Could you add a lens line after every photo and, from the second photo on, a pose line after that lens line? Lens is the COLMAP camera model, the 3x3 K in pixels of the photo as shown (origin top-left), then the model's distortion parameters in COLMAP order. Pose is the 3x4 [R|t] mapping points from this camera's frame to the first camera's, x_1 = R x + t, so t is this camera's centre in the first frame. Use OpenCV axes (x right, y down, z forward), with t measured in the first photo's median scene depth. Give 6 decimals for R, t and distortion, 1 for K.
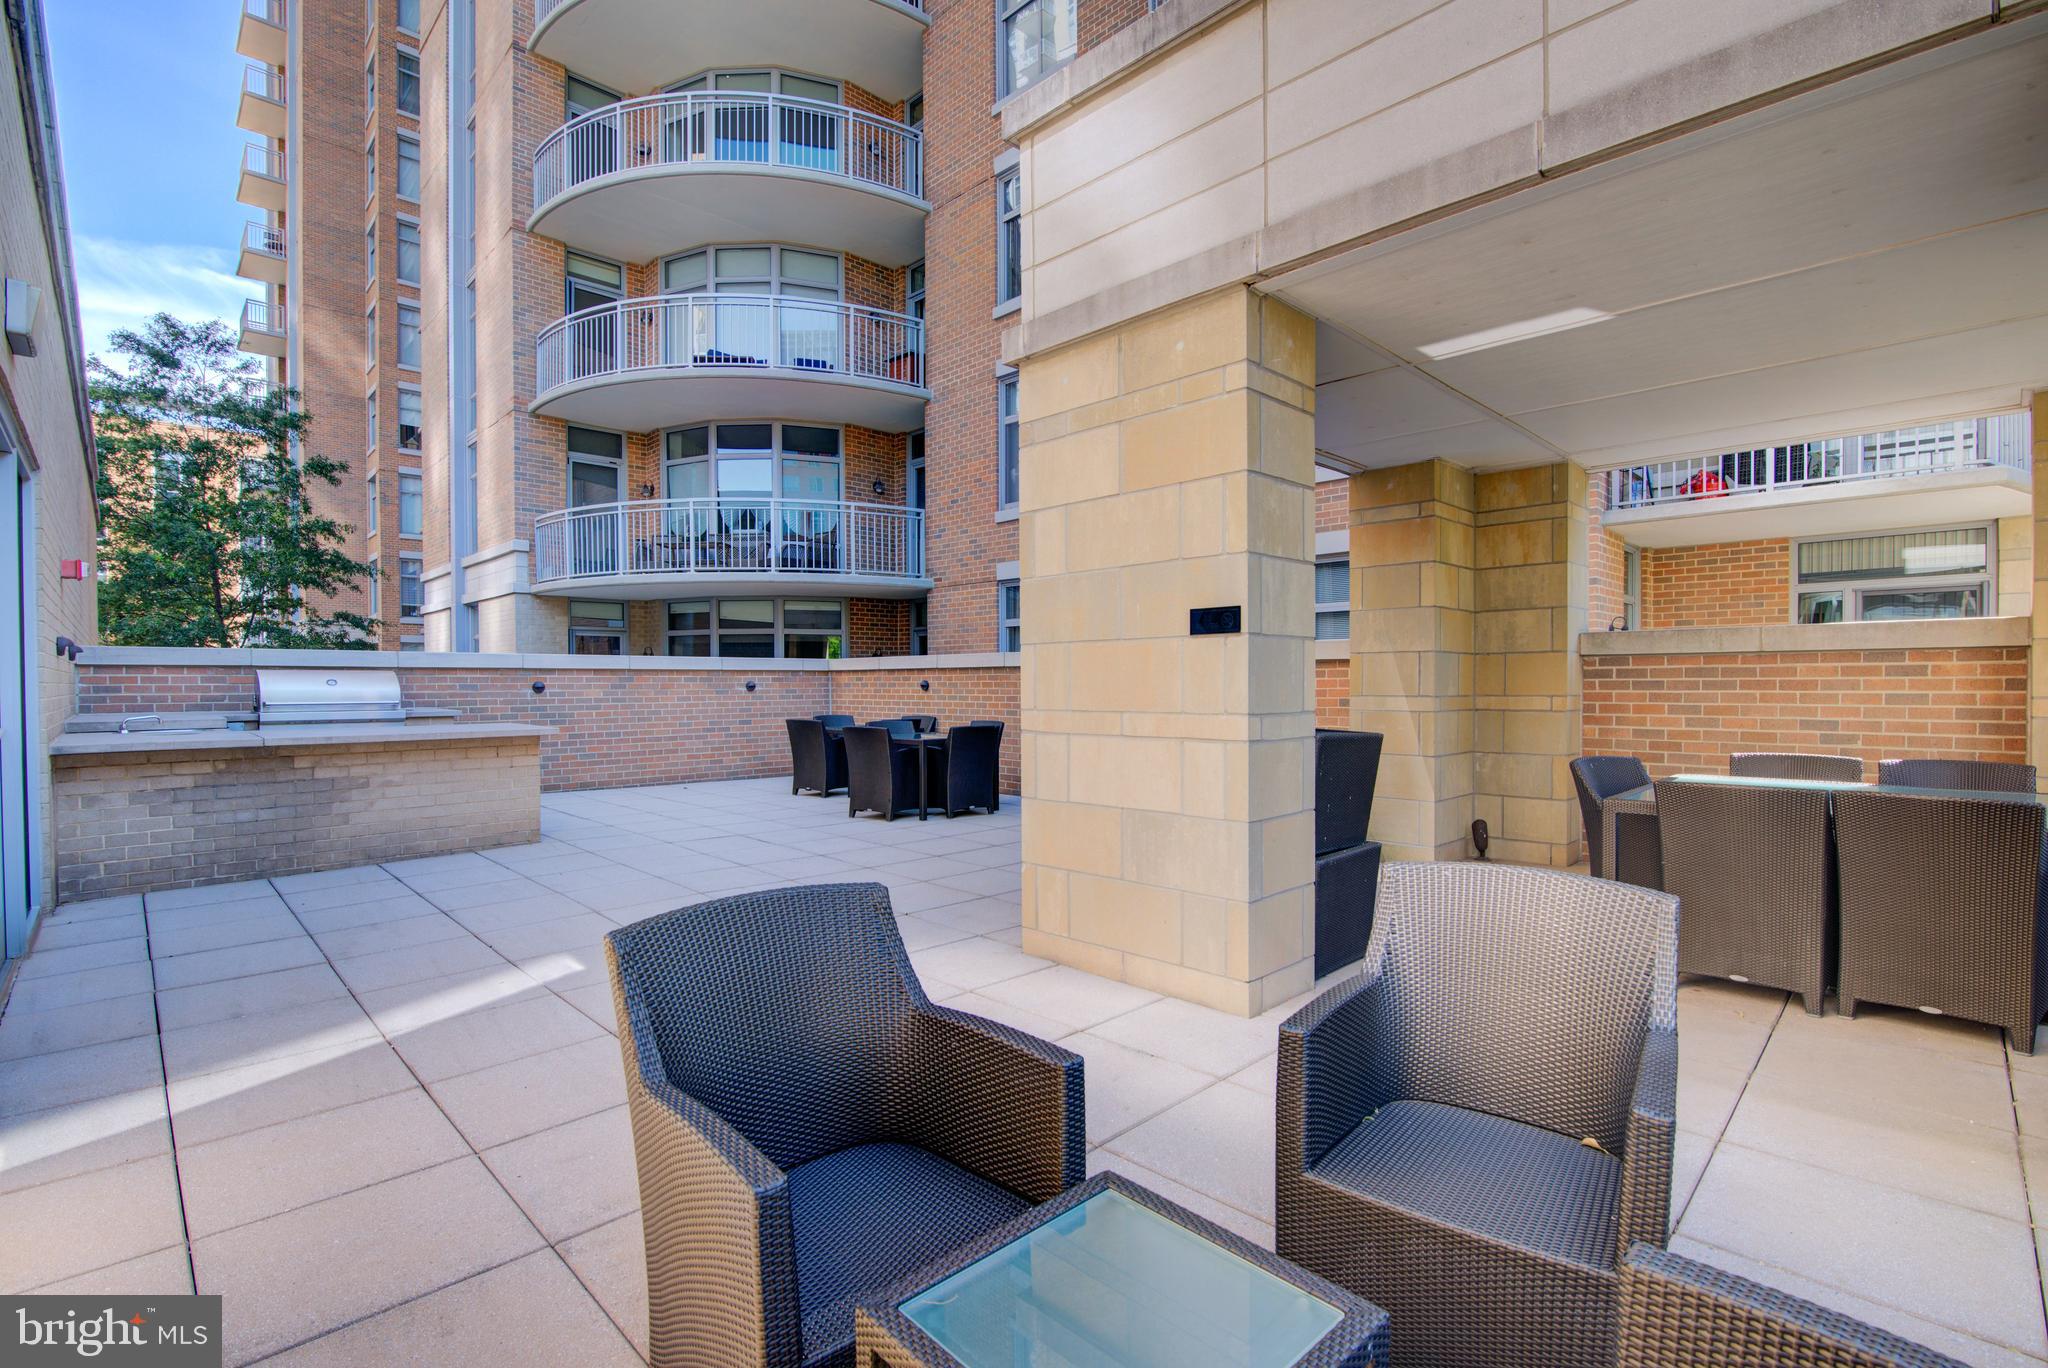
lens RADIAL K [[940.3, 0, 1016.6], [0, 940.3, 691.1], [0, 0, 1]] dist [-0.019045, 0.001039]
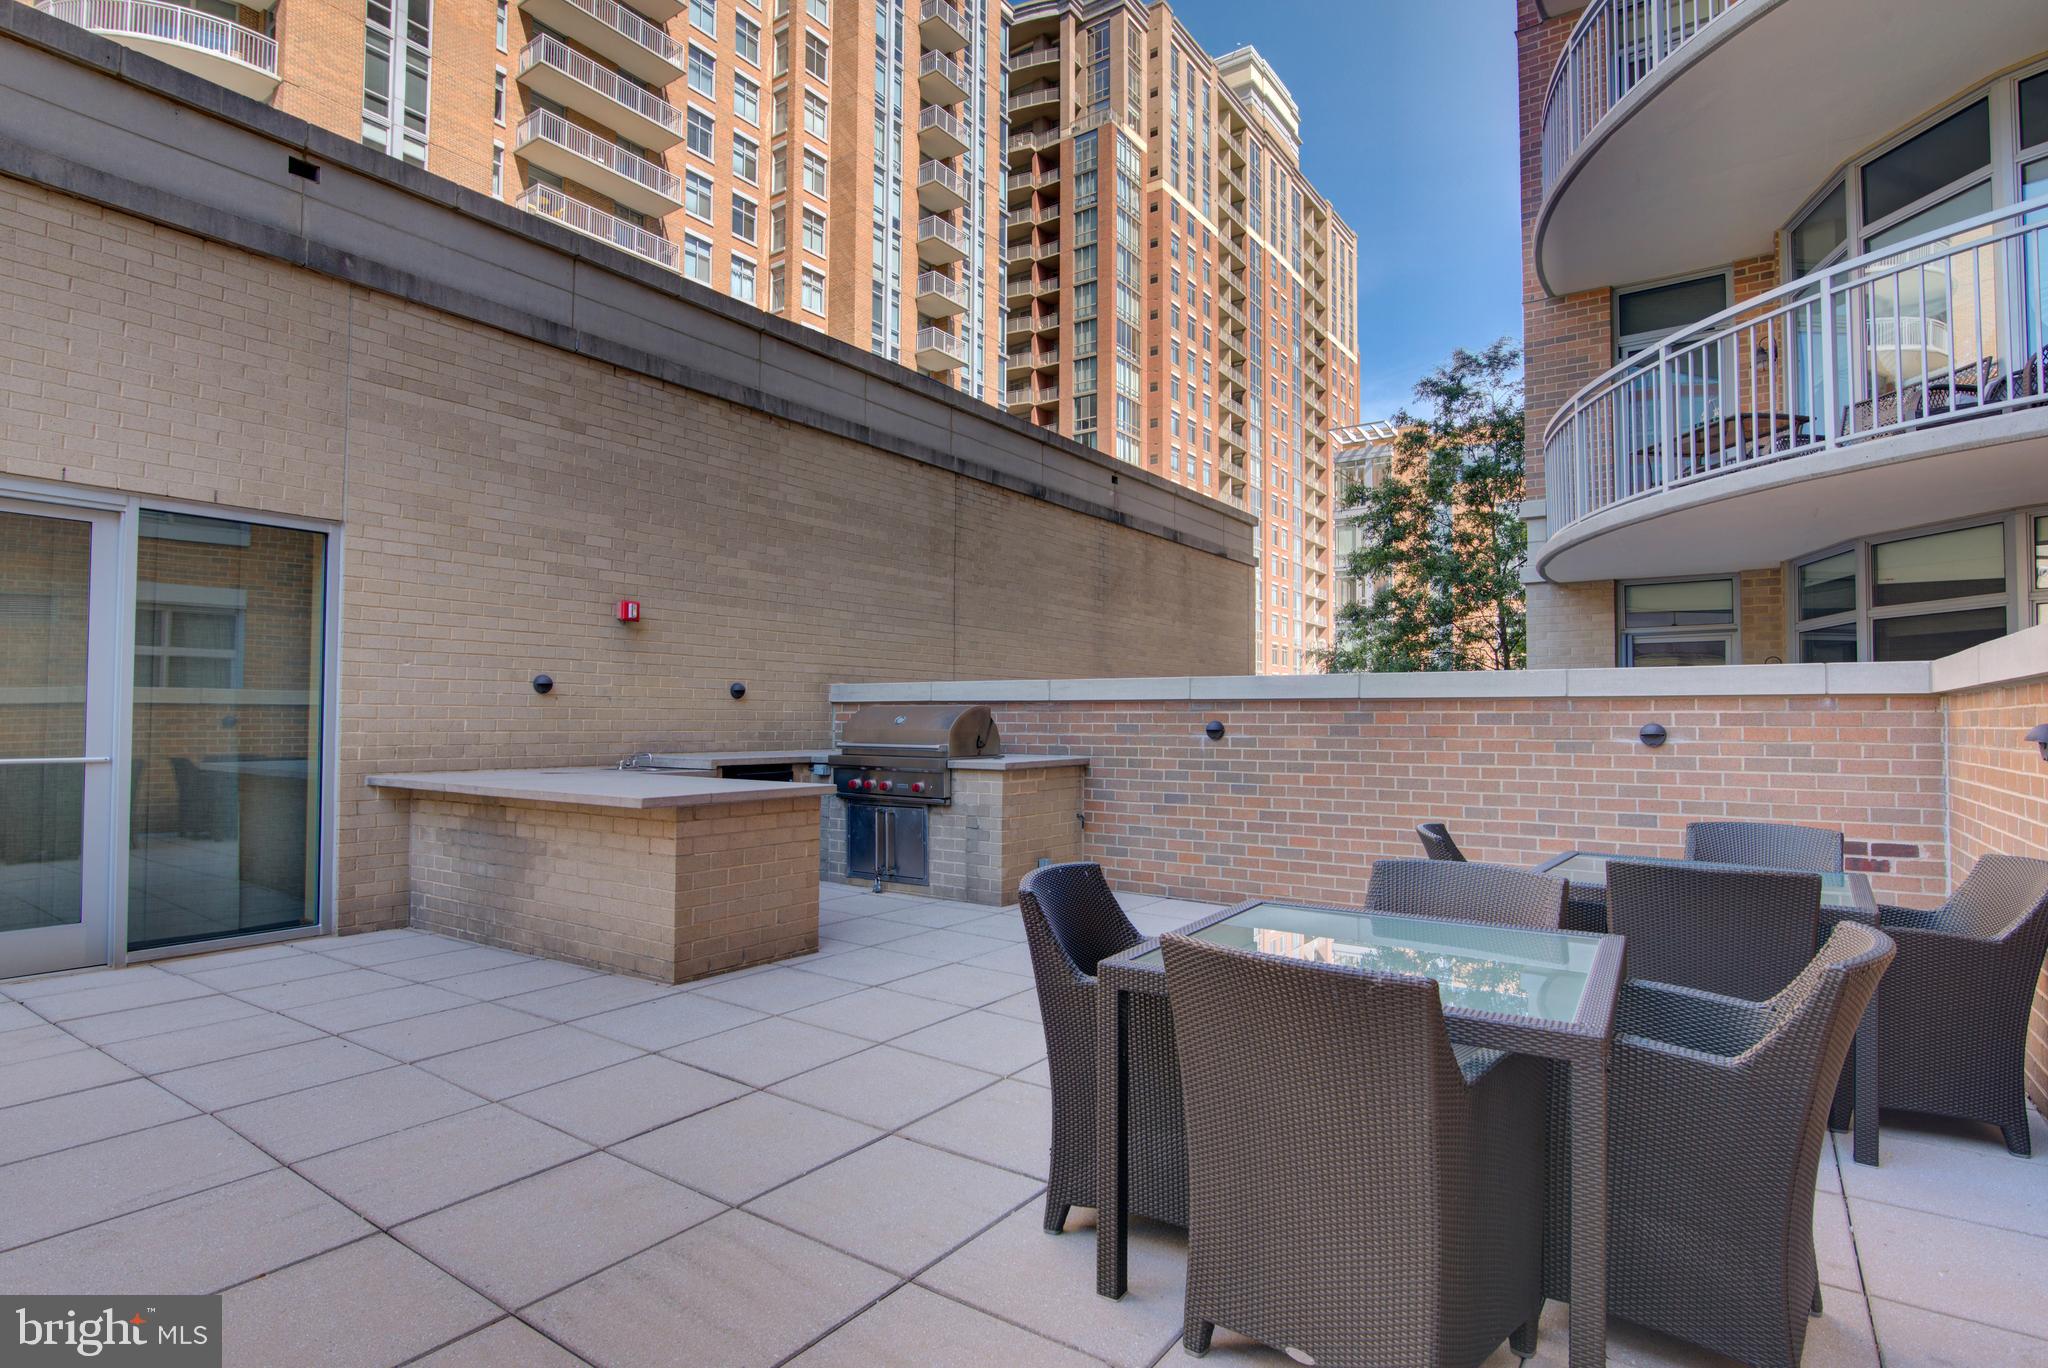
lens RADIAL K [[1036.6, 0, 1028.3], [0, 1036.6, 688.1], [0, 0, 1]] dist [-0.007402, -0.001007]
pose [[0.188720, -0.027721, -0.981640, 0.093003], [-0.015515, 0.999393, -0.031205, -0.005977], [0.981908, 0.021119, 0.188175, 0.519199]]
